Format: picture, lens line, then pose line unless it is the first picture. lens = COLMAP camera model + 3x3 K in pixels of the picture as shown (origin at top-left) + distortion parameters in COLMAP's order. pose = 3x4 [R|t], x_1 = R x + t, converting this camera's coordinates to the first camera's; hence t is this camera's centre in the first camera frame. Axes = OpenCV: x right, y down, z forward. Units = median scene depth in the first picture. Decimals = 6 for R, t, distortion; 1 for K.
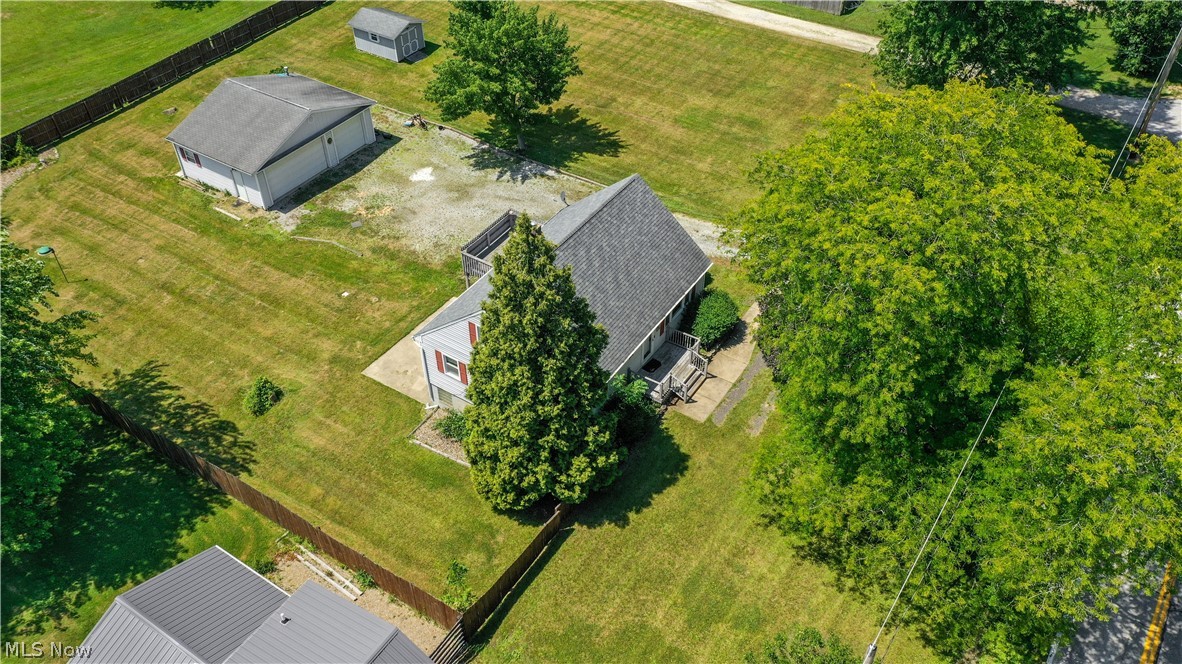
lens RADIAL K [[939.8, 0, 591.0], [0, 939.8, 332.0], [0, 0, 1]] dist [0.011898, 0.009010]
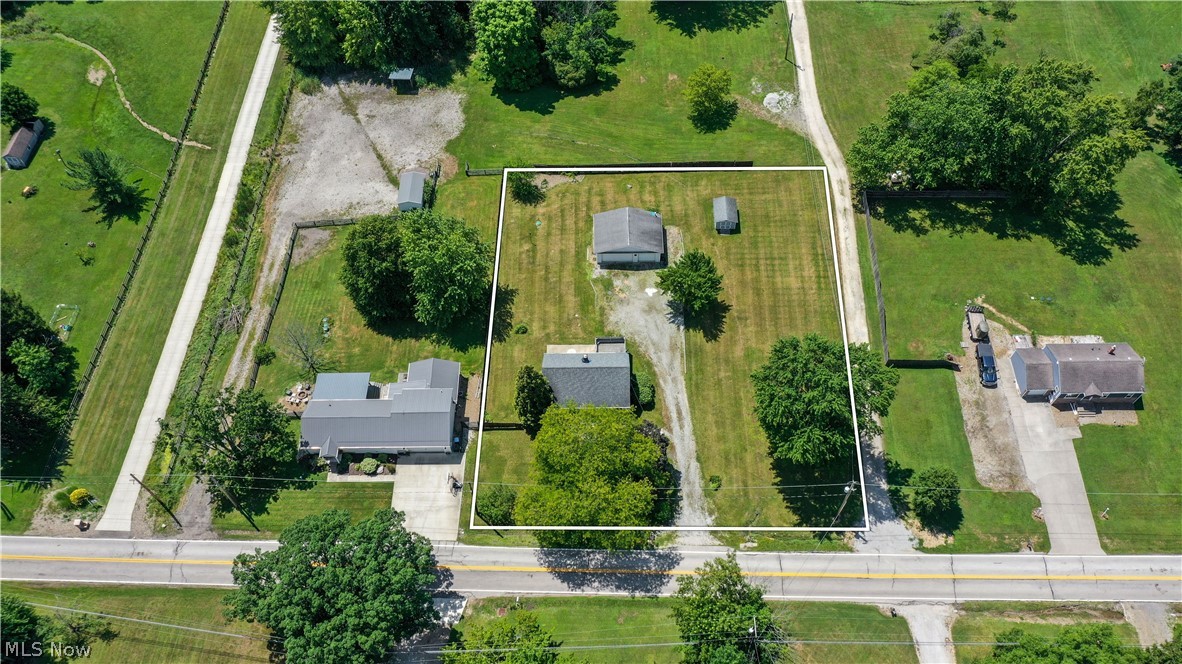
lens RADIAL K [[939.8, 0, 591.0], [0, 939.8, 332.0], [0, 0, 1]] dist [0.011898, 0.009010]
pose [[0.555463, 0.697757, -0.452322, 0.962771], [-0.549272, 0.716273, 0.430411, -1.122131], [0.624309, 0.009371, 0.781122, -1.035583]]
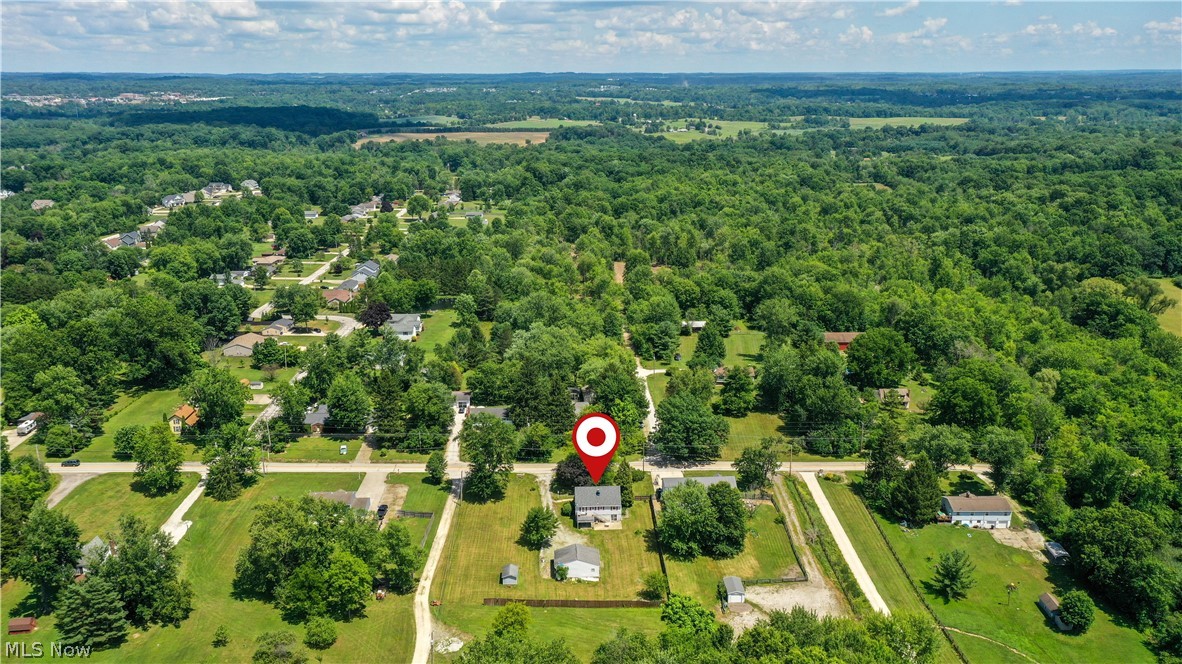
lens RADIAL K [[939.8, 0, 591.0], [0, 939.8, 332.0], [0, 0, 1]] dist [0.011898, 0.009010]
pose [[-0.595709, -0.215300, 0.773807, -3.274988], [0.539752, 0.606143, 0.584173, -3.120873], [-0.594810, 0.765661, -0.244877, 1.288590]]
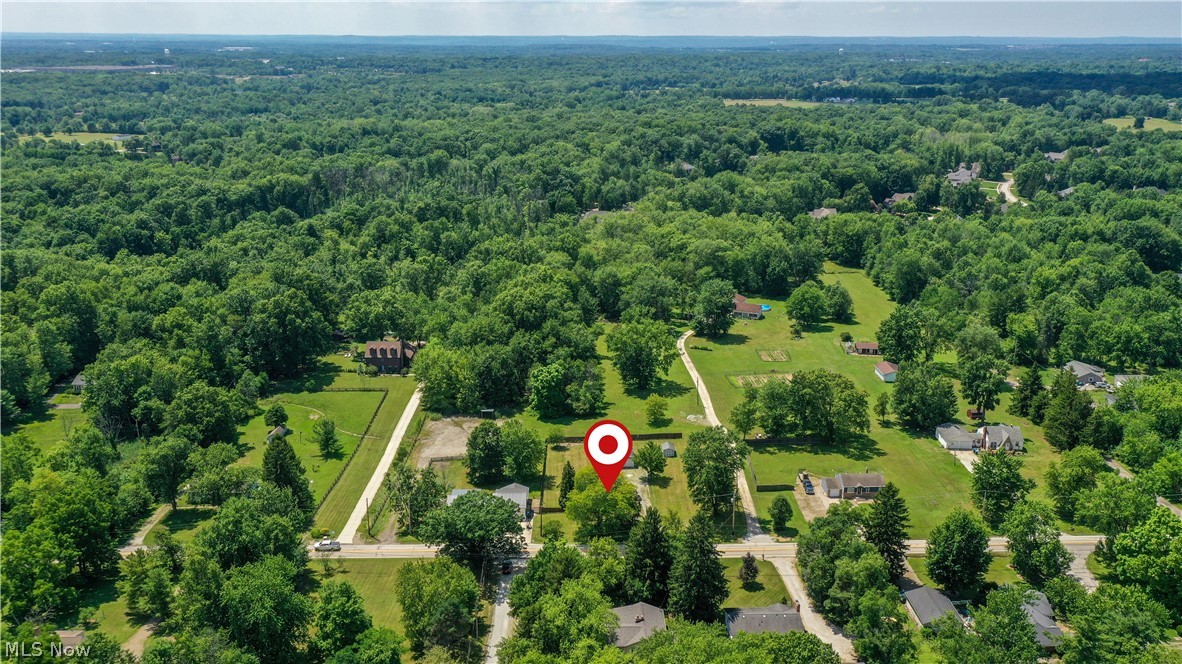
lens RADIAL K [[939.8, 0, 591.0], [0, 939.8, 332.0], [0, 0, 1]] dist [0.011898, 0.009010]
pose [[0.577553, 0.246337, -0.778300, 3.192658], [-0.550633, 0.821410, -0.148626, 0.034721], [0.602691, 0.514397, 0.610049, -2.284420]]
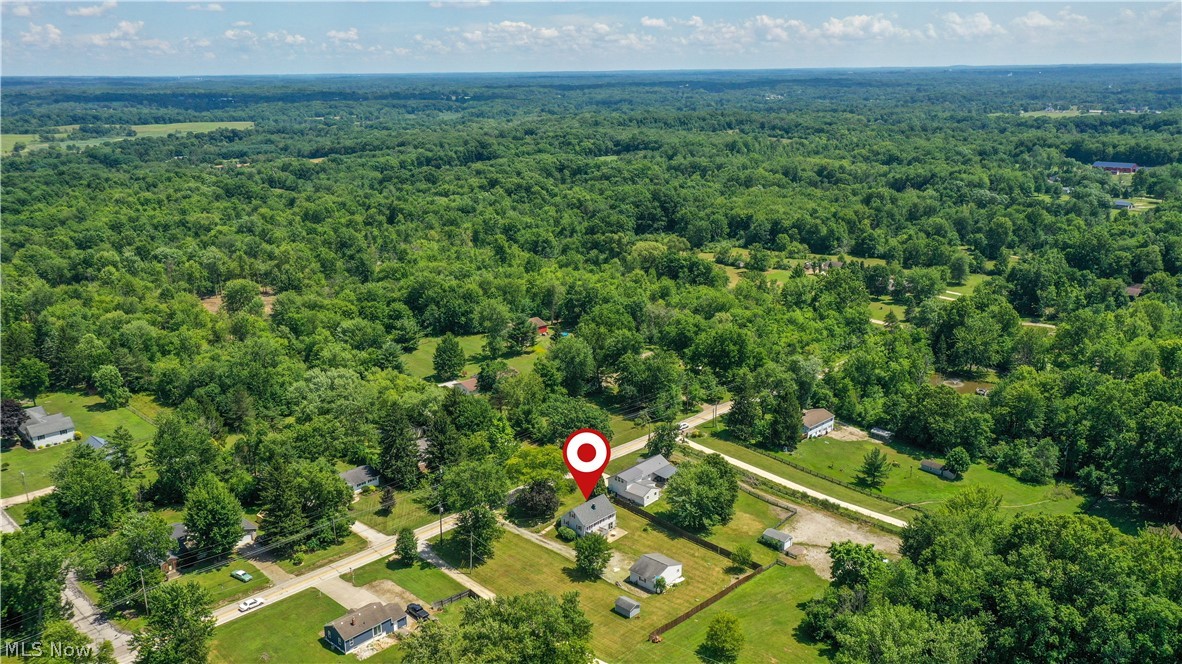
lens RADIAL K [[930.9, 0, 591.0], [0, 930.9, 332.0], [0, 0, 1]] dist [0.026349, 0.005197]
pose [[-0.986902, -0.035036, 0.157469, -0.677134], [0.114748, 0.533635, 0.837894, -4.070079], [-0.113387, 0.844989, -0.522625, 2.320371]]
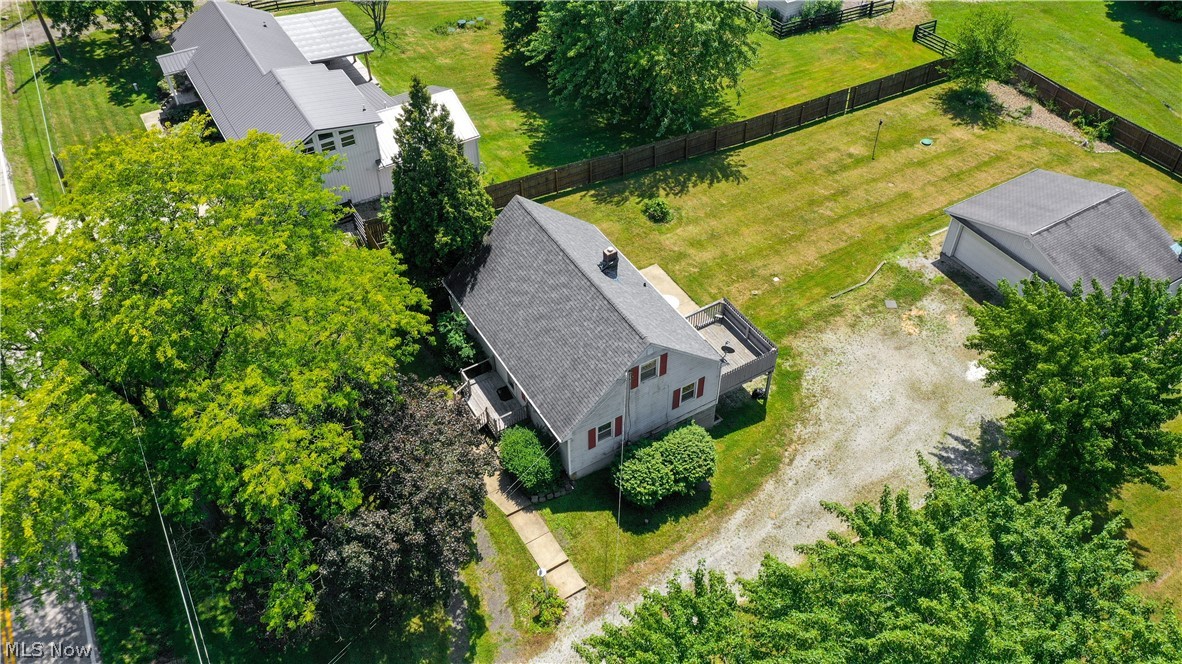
lens RADIAL K [[930.9, 0, 591.0], [0, 930.9, 332.0], [0, 0, 1]] dist [0.026349, 0.005197]
pose [[-0.436387, 0.635187, -0.637263, 0.486879], [-0.594925, 0.327645, 0.733971, -0.610841], [0.675004, 0.699419, 0.234908, 0.613518]]
